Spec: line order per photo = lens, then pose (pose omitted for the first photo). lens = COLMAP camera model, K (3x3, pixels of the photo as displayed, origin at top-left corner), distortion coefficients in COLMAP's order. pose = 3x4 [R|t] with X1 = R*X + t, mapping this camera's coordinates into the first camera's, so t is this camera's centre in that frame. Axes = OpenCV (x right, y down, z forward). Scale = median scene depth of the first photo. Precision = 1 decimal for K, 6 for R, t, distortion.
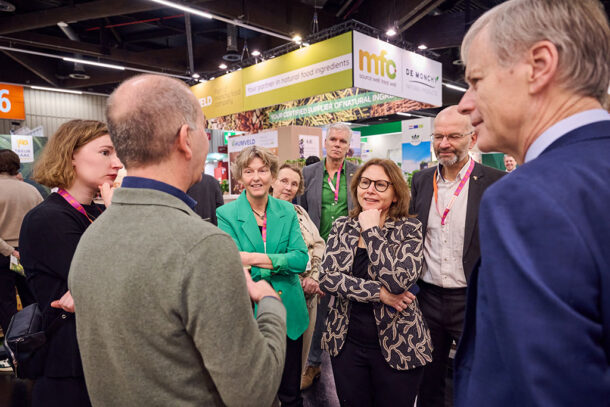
lens RADIAL K [[431.3, 0, 304.2], [0, 431.3, 201.4], [0, 0, 1]] dist [-0.001820, 0.003150]
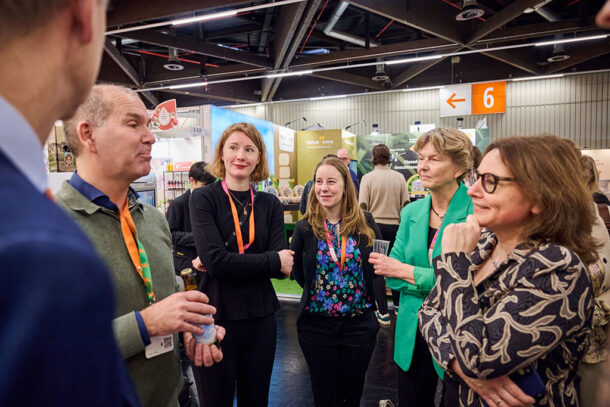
lens RADIAL K [[431.3, 0, 304.4], [0, 431.3, 203.2], [0, 0, 1]] dist [-0.001820, 0.003150]
pose [[0.461860, 0.050940, -0.885489, 0.077397], [-0.021531, 0.998699, 0.046223, -0.004412], [0.886691, -0.002283, 0.462356, 0.070457]]
